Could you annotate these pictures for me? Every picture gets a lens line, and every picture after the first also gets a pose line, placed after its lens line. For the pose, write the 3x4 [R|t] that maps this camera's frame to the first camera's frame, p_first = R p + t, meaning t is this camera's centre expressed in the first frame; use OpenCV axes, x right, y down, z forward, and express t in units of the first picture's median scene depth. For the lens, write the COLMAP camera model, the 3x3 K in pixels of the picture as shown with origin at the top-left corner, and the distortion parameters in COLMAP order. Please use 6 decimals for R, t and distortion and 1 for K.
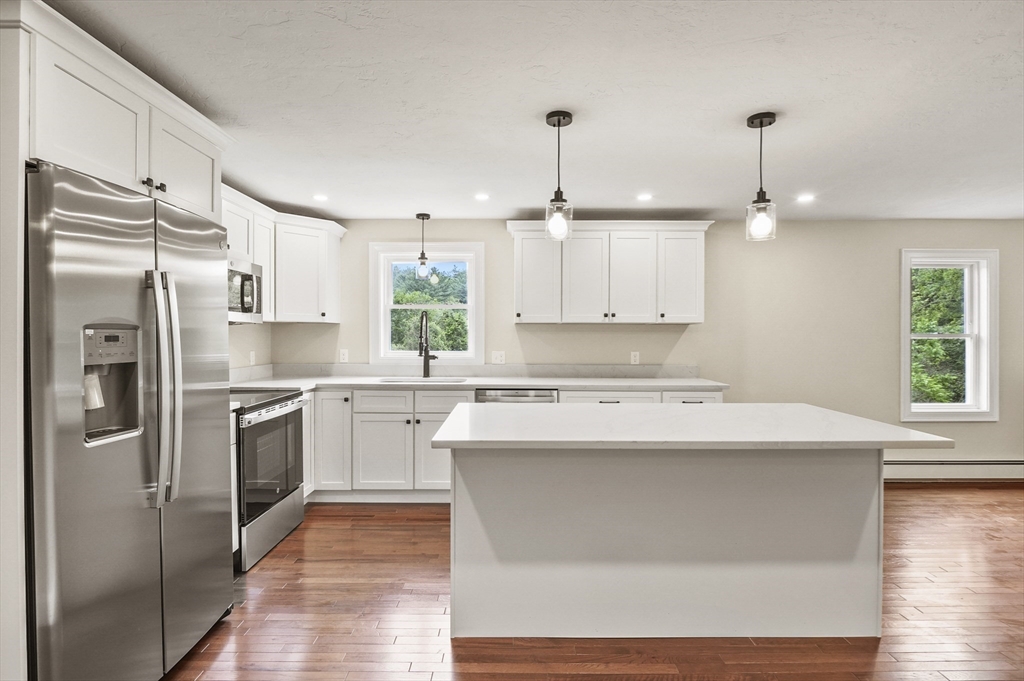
lens RADIAL K [[513.2, 0, 514.7], [0, 513.2, 326.9], [0, 0, 1]] dist [-0.010112, -0.001858]
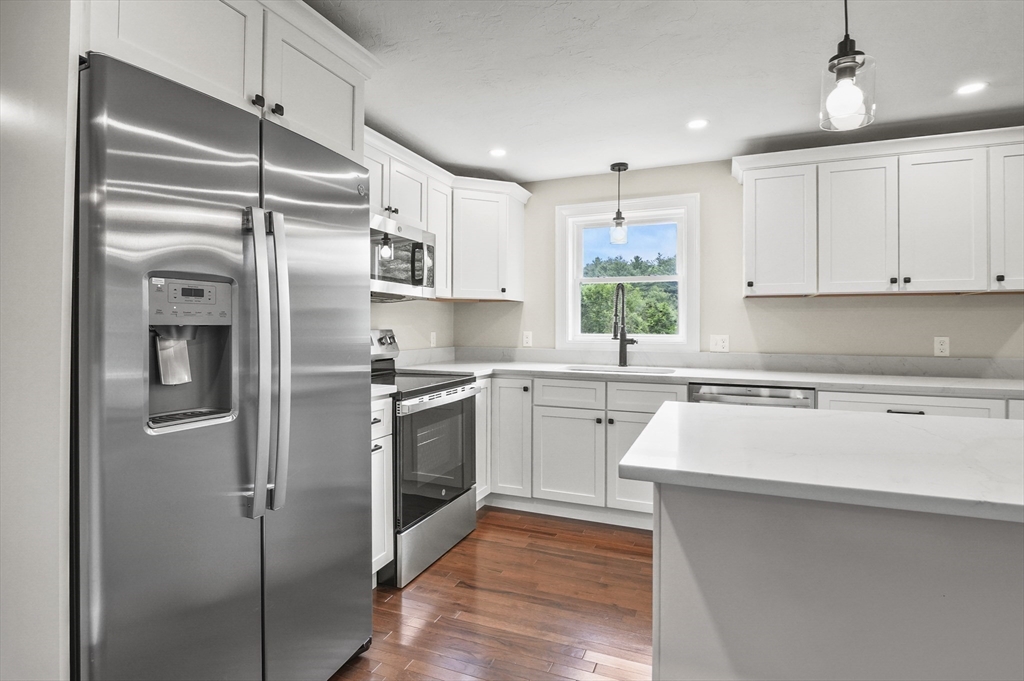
lens RADIAL K [[513.2, 0, 514.7], [0, 513.2, 326.9], [0, 0, 1]] dist [-0.010112, -0.001858]
pose [[0.924804, 0.001843, -0.380440, -0.027679], [0.002826, 0.999927, 0.011715, 0.031554], [0.380434, -0.011909, 0.924731, 0.226957]]
